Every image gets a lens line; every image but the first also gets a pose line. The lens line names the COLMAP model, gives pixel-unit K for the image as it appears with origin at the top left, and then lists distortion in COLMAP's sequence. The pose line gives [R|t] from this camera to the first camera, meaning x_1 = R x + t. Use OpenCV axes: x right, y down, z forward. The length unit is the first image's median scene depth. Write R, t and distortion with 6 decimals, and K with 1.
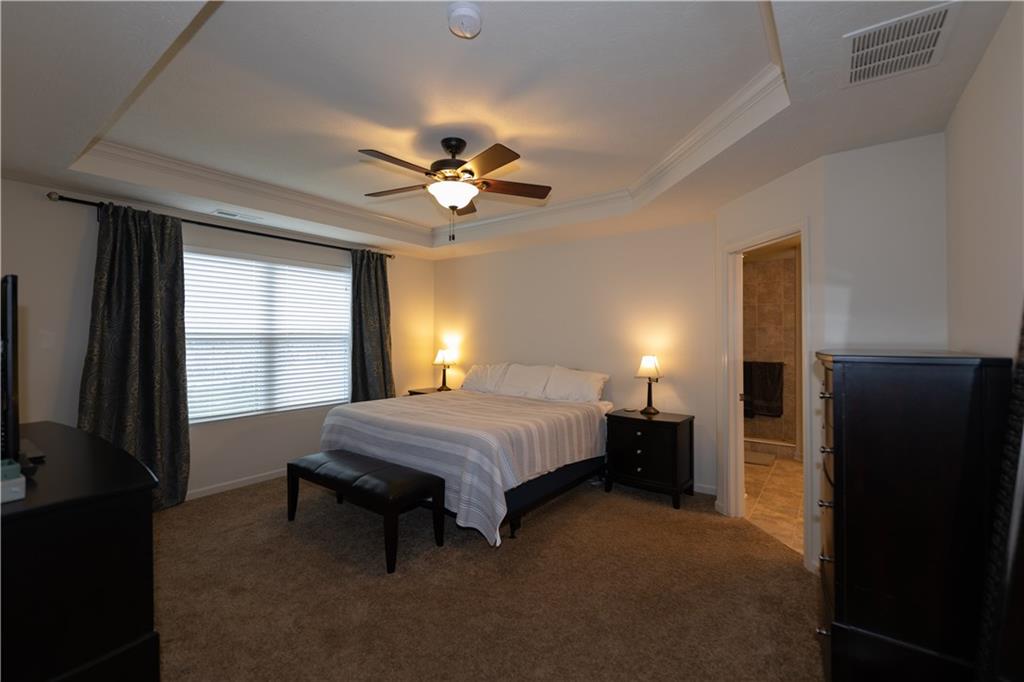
lens RADIAL K [[436.6, 0, 513.6], [0, 436.6, 335.1], [0, 0, 1]] dist [-0.001048, -0.000191]
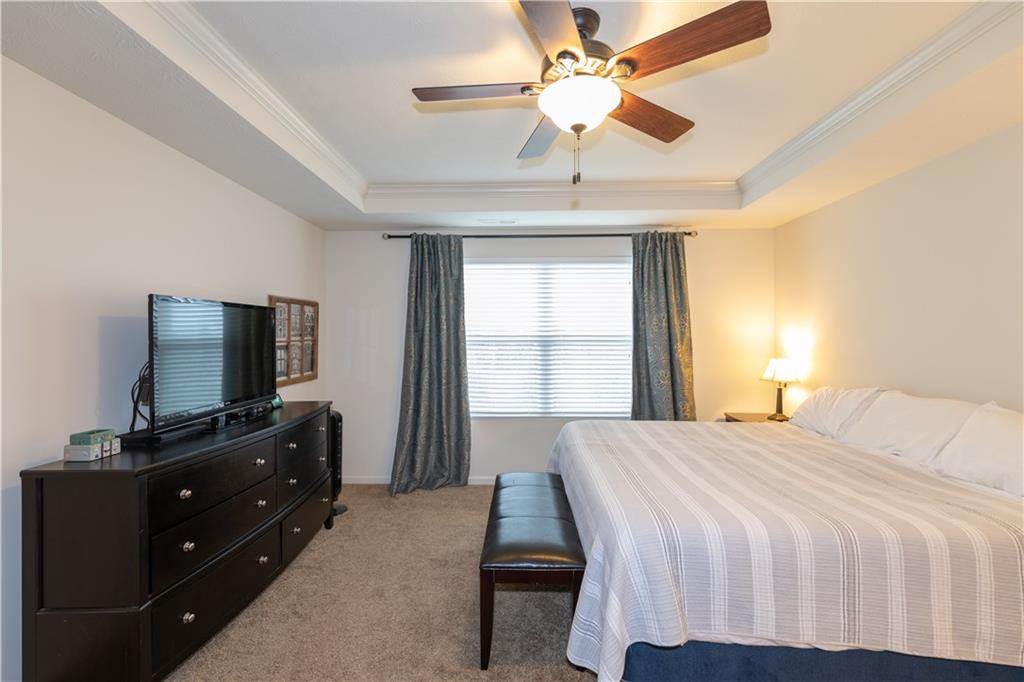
lens RADIAL K [[436.6, 0, 513.6], [0, 436.6, 335.1], [0, 0, 1]] dist [-0.001048, -0.000191]
pose [[0.570595, -0.006549, -0.821205, 0.214976], [0.002854, 0.999978, -0.005991, 0.000777], [0.821227, 0.001075, 0.570601, 0.397977]]
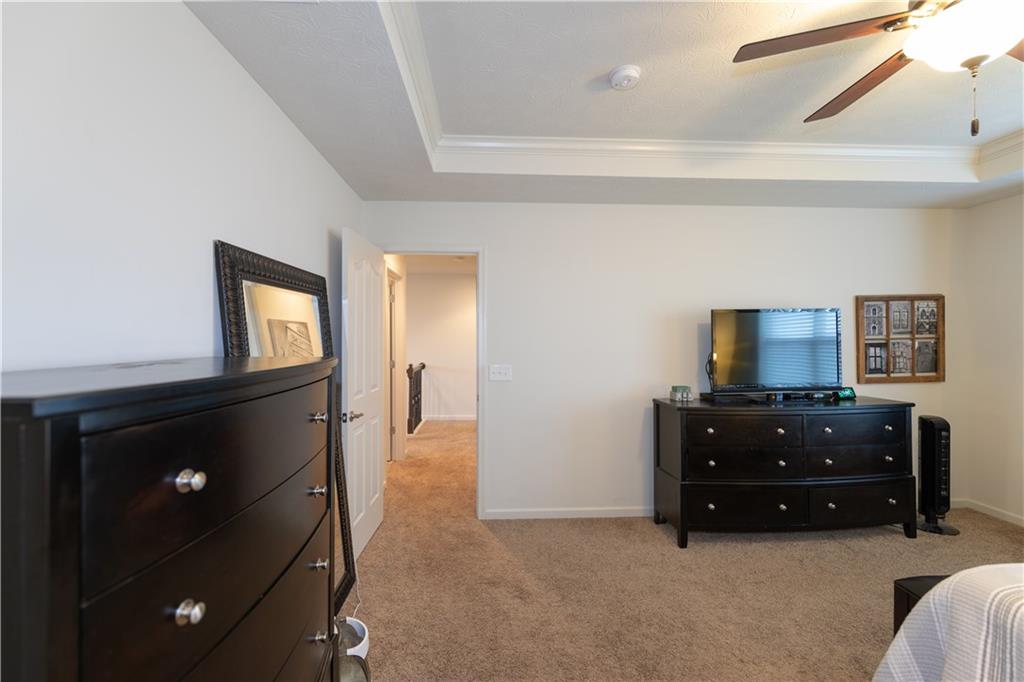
lens RADIAL K [[436.6, 0, 513.6], [0, 436.6, 335.1], [0, 0, 1]] dist [-0.001048, -0.000191]
pose [[-0.772907, 0.000480, -0.634519, 0.372066], [0.003417, 0.999988, -0.003407, -0.000690], [0.634510, -0.004801, -0.772900, 0.722838]]
